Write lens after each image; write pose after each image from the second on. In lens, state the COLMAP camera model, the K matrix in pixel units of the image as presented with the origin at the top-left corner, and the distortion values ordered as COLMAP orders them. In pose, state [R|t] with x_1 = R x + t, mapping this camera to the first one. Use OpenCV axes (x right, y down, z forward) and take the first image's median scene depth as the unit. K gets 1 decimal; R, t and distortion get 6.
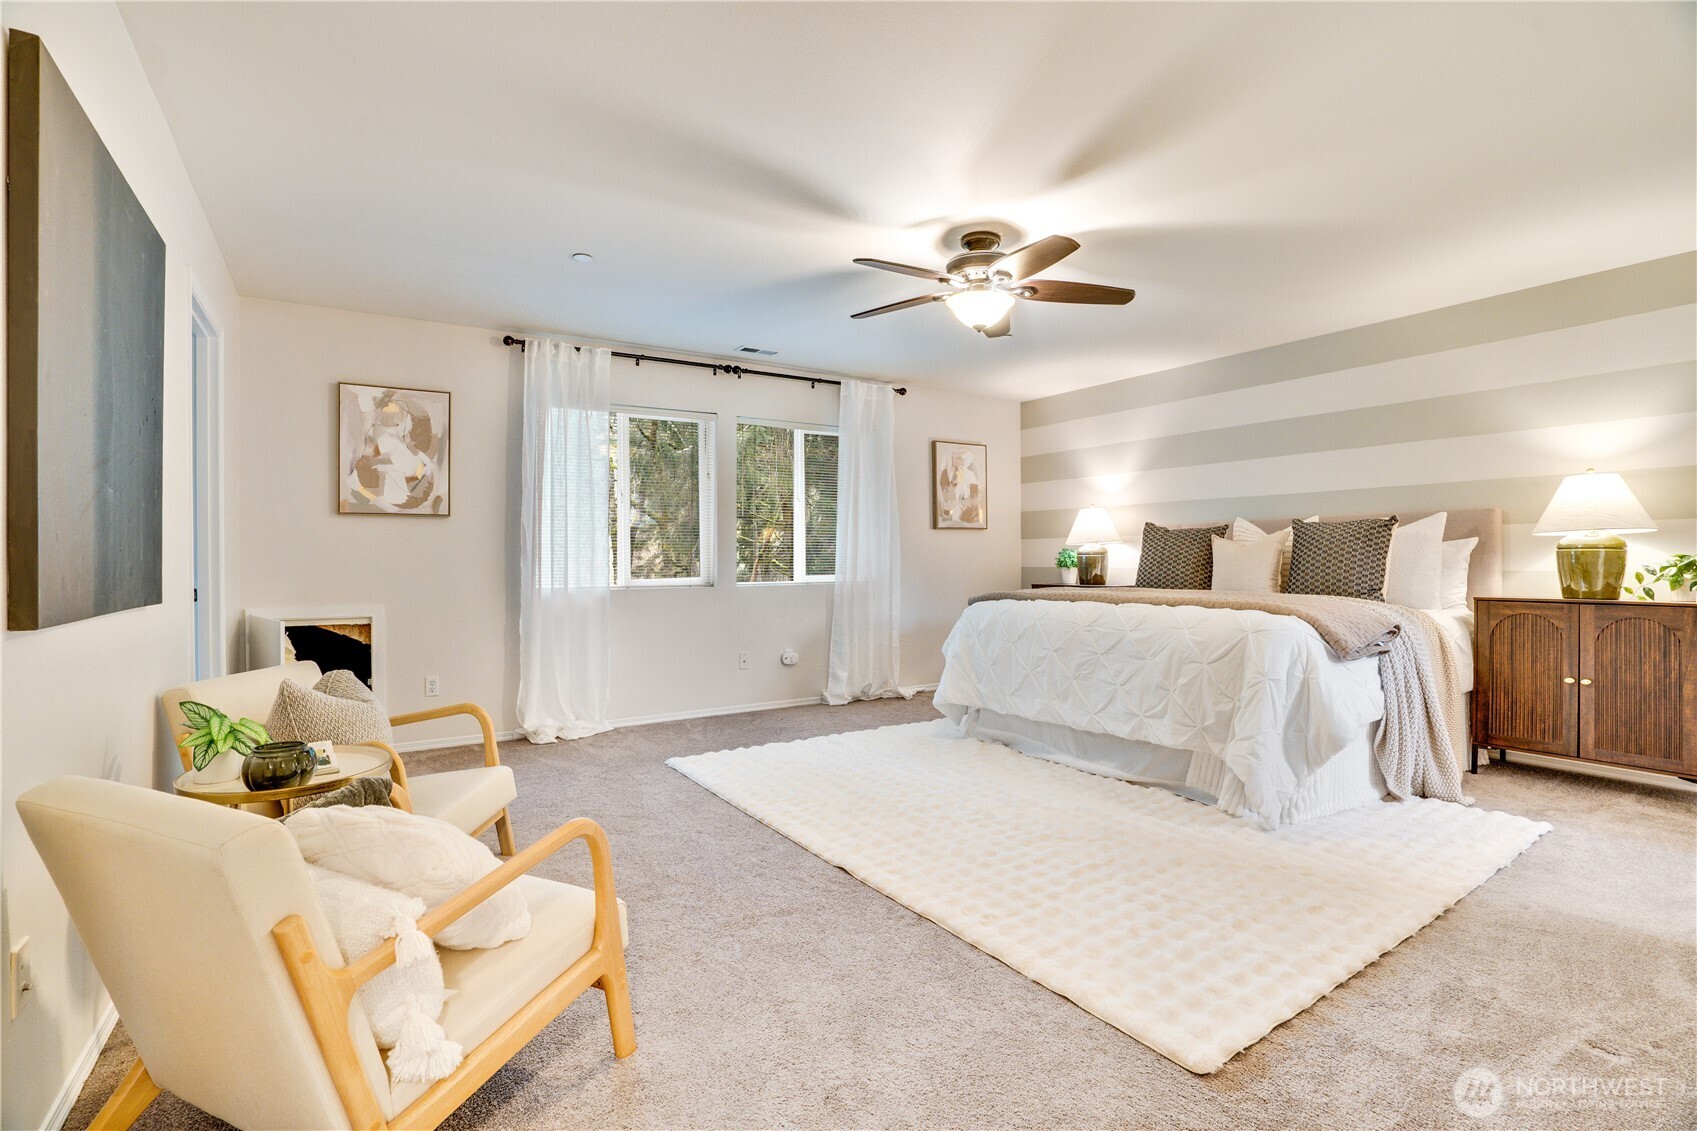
lens RADIAL K [[778.7, 0, 848.5], [0, 778.7, 565.5], [0, 0, 1]] dist [-0.042125, 0.000374]
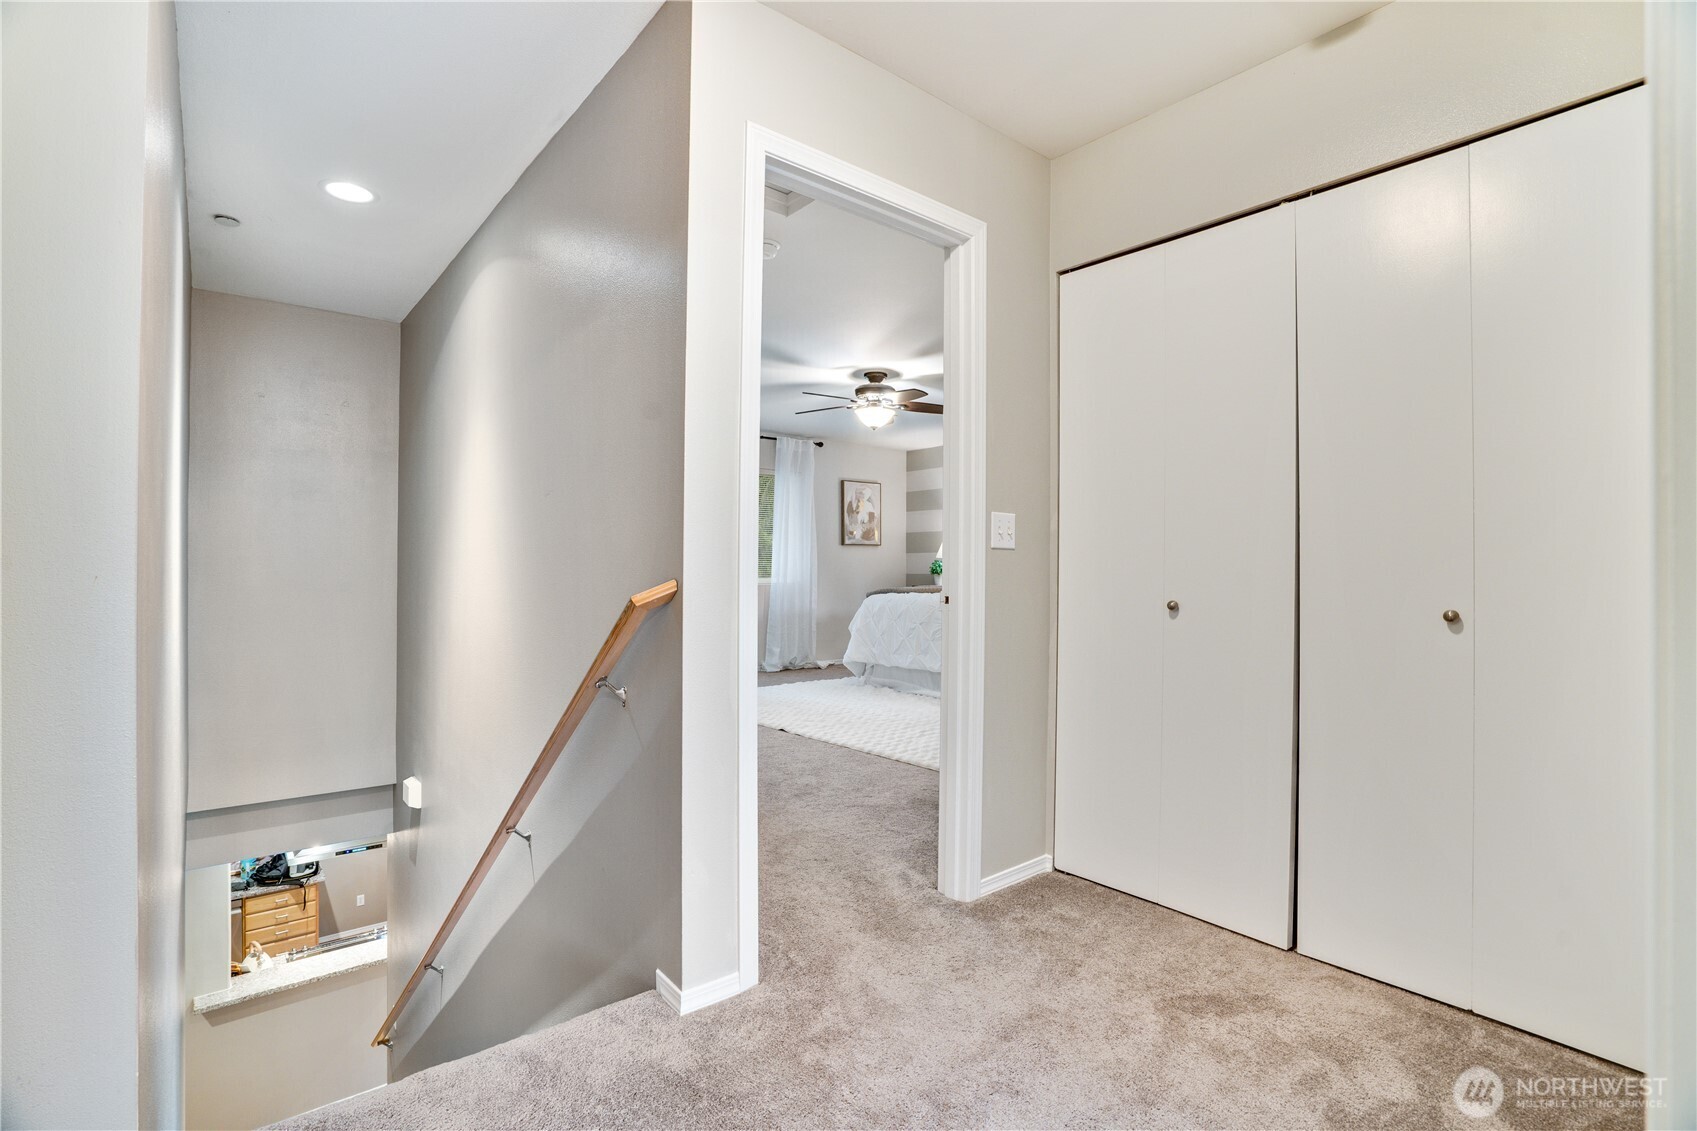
lens RADIAL K [[790.2, 0, 848.5], [0, 790.2, 565.5], [0, 0, 1]] dist [-0.000272, 0.000110]
pose [[0.991776, 0.008868, 0.127681, -0.058912], [-0.006834, 0.999843, -0.016359, 0.012038], [-0.127806, 0.015351, 0.991680, -0.396533]]
